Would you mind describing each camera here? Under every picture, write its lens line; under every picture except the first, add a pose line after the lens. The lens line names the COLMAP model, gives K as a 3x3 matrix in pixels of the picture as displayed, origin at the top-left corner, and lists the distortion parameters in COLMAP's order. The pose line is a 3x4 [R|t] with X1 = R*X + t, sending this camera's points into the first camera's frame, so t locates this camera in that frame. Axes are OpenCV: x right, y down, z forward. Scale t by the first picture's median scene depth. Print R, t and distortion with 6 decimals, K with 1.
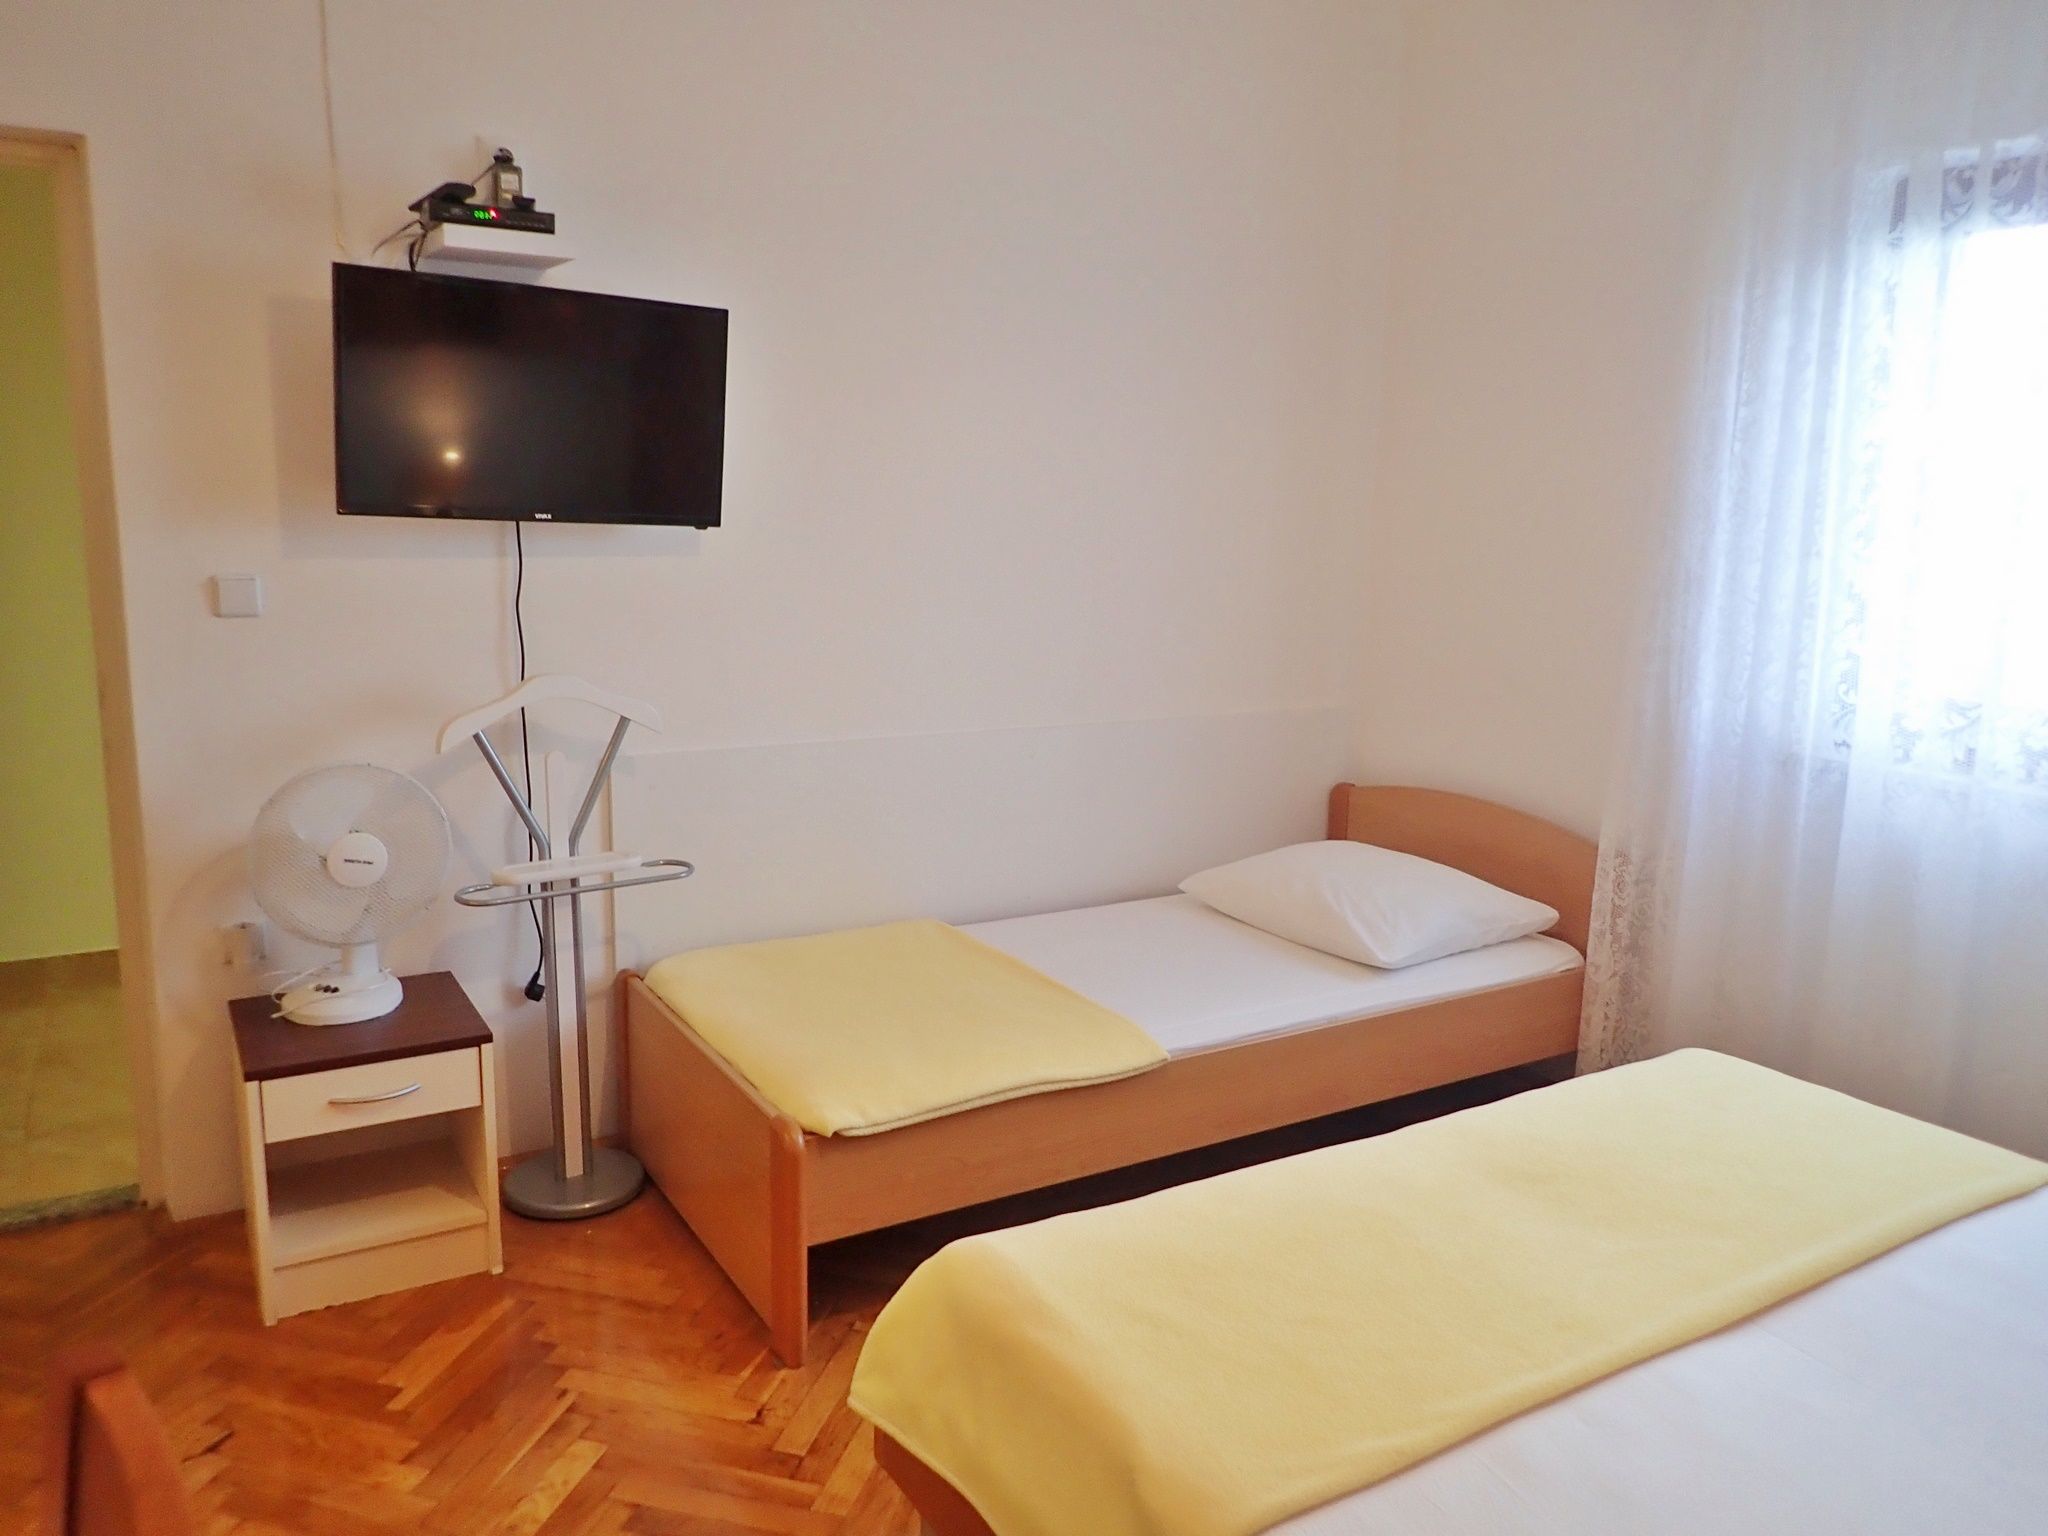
lens RADIAL K [[1513.3, 0, 1024.0], [0, 1513.3, 768.0], [0, 0, 1]] dist [0.003419, -0.008332]
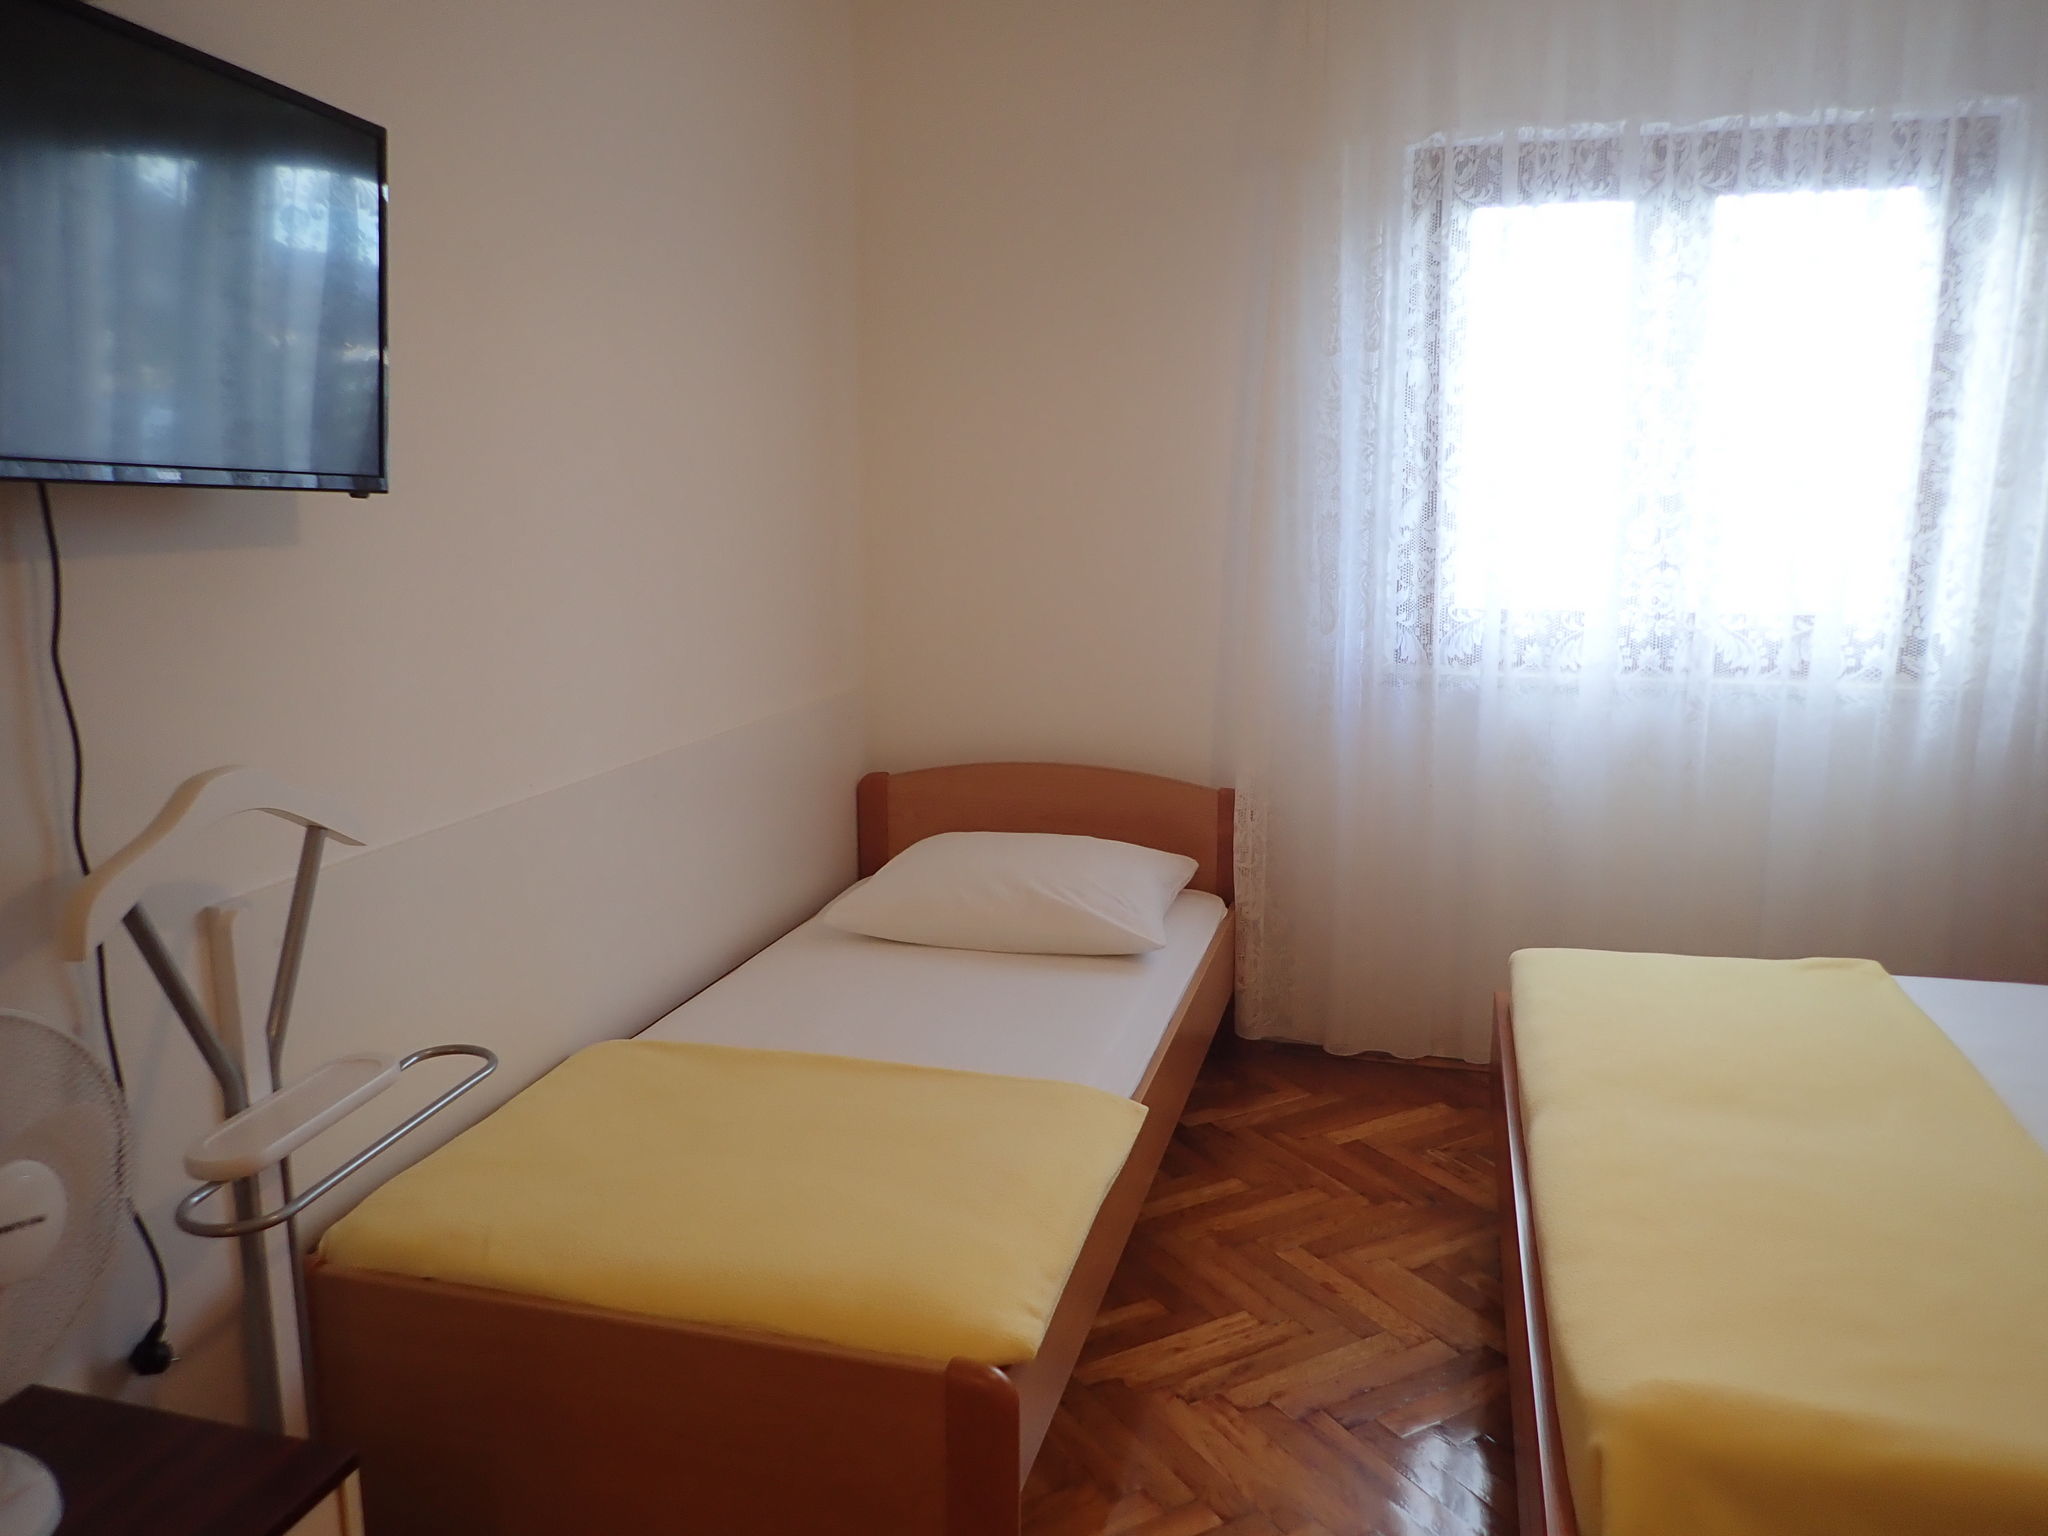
lens RADIAL K [[1471.3, 0, 1012.3], [0, 1471.3, 804.7], [0, 0, 1]] dist [0.000650, 0.107451]
pose [[0.730021, -0.162979, 0.663707, -0.479017], [0.135219, 0.986395, 0.093488, -0.064696], [-0.669914, 0.021497, 0.742127, 0.437391]]
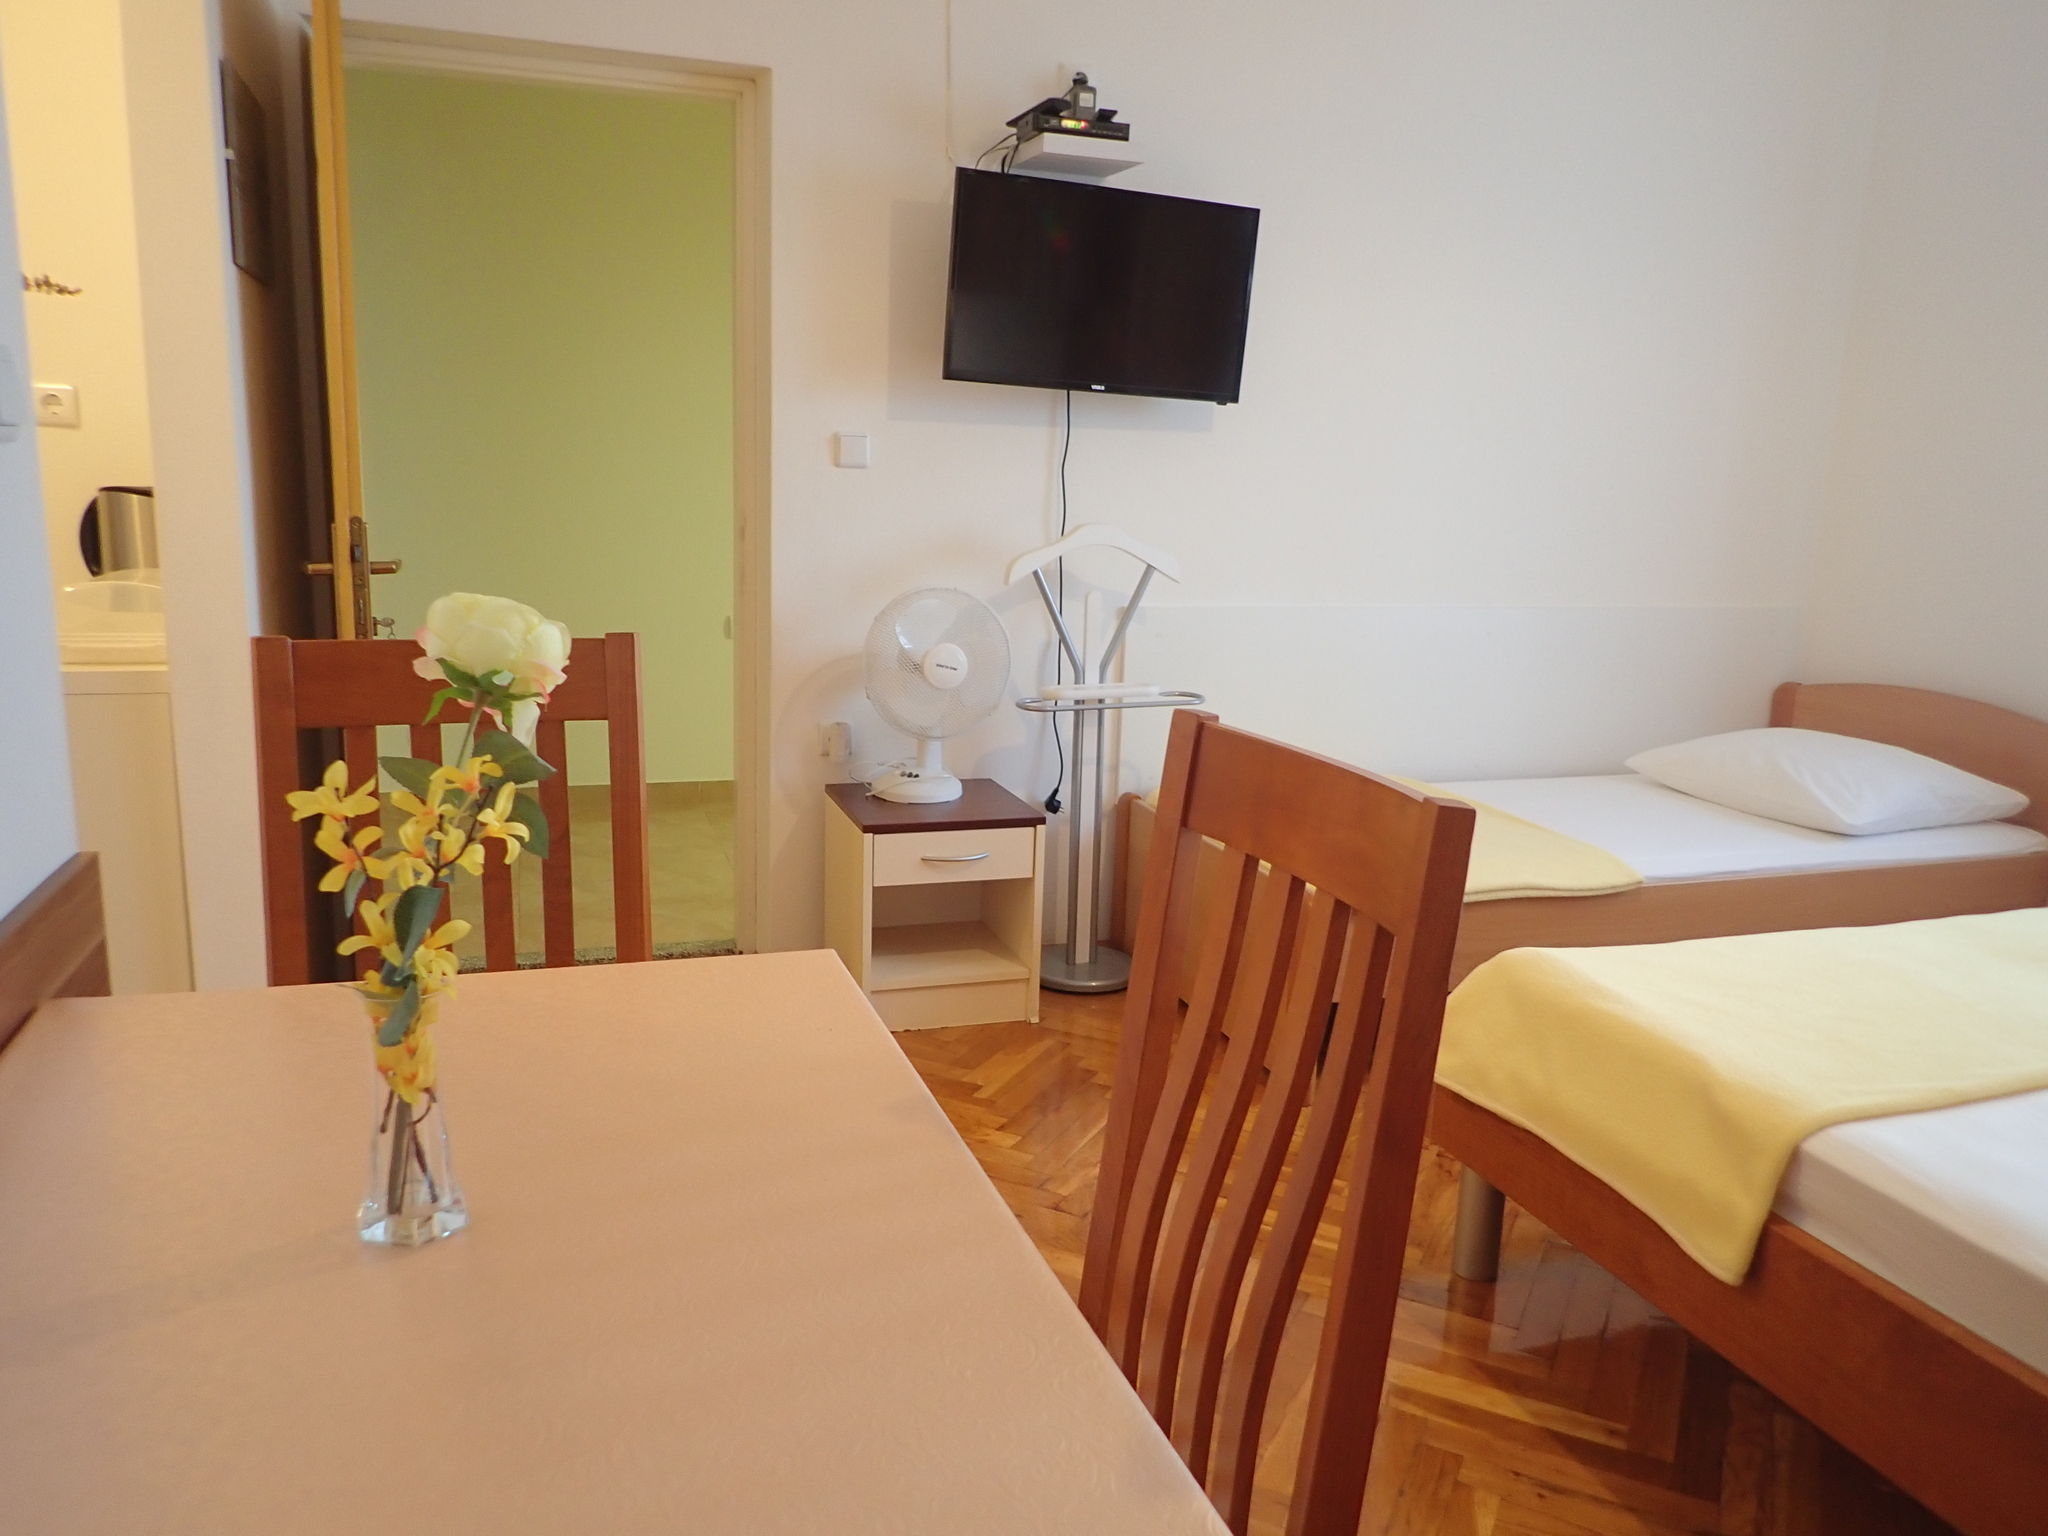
lens RADIAL K [[1513.3, 0, 1024.0], [0, 1513.3, 768.0], [0, 0, 1]] dist [0.003419, -0.008332]
pose [[0.977139, 0.052135, -0.206110, -0.121154], [-0.049347, 0.998608, 0.018646, 0.112087], [0.206795, -0.008049, 0.978351, -0.163817]]
